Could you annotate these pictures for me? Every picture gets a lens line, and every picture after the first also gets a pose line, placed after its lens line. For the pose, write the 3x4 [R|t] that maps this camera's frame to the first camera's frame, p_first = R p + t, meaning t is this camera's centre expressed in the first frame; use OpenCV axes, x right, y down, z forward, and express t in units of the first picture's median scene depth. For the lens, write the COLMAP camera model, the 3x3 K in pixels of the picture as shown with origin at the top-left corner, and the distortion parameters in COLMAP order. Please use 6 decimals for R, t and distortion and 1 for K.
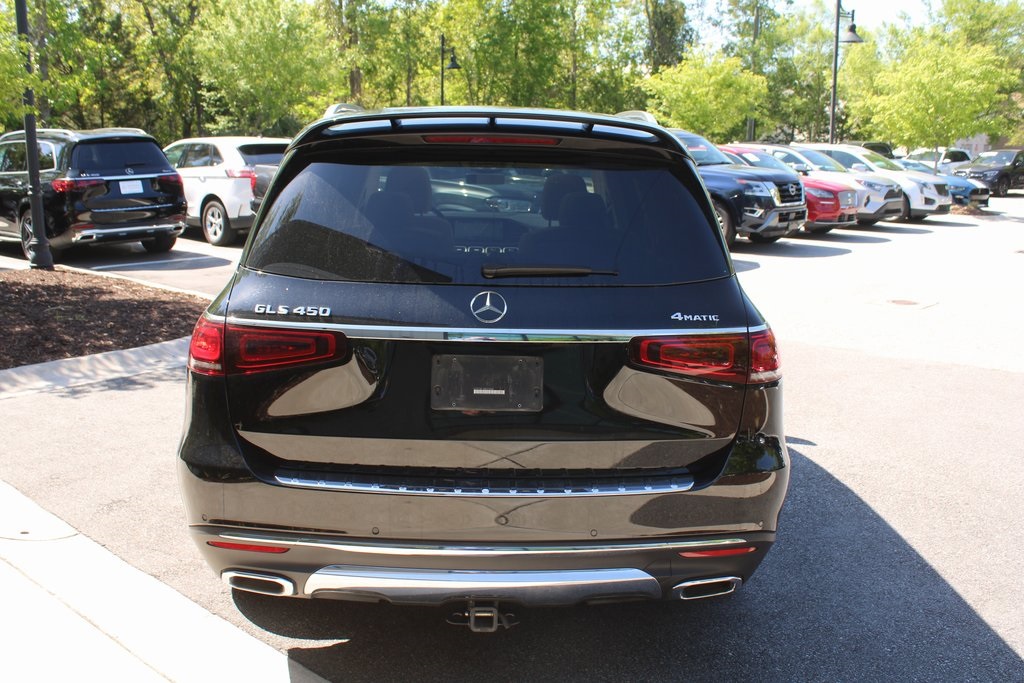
lens RADIAL K [[960.4, 0, 512.0], [0, 960.4, 341.5], [0, 0, 1]] dist [-0.152812, 0.161736]
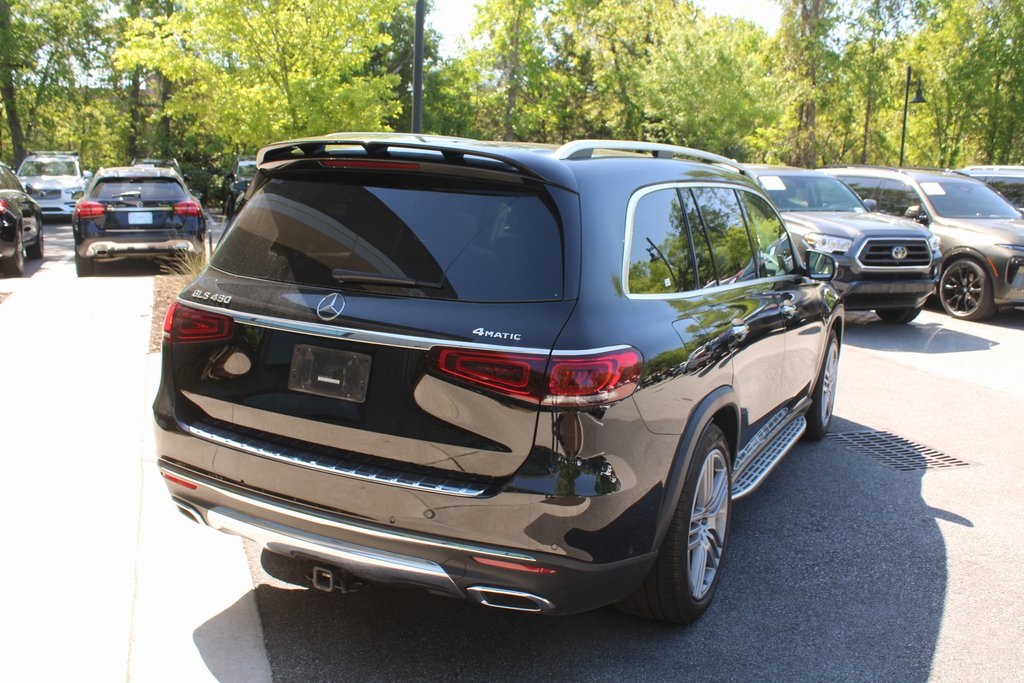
lens RADIAL K [[960.4, 0, 512.0], [0, 960.4, 341.5], [0, 0, 1]] dist [-0.152812, 0.161736]
pose [[0.882852, 0.102073, -0.458424, 0.434365], [-0.116674, 0.993164, -0.003557, -0.009805], [0.454928, 0.056627, 0.888726, 0.045403]]
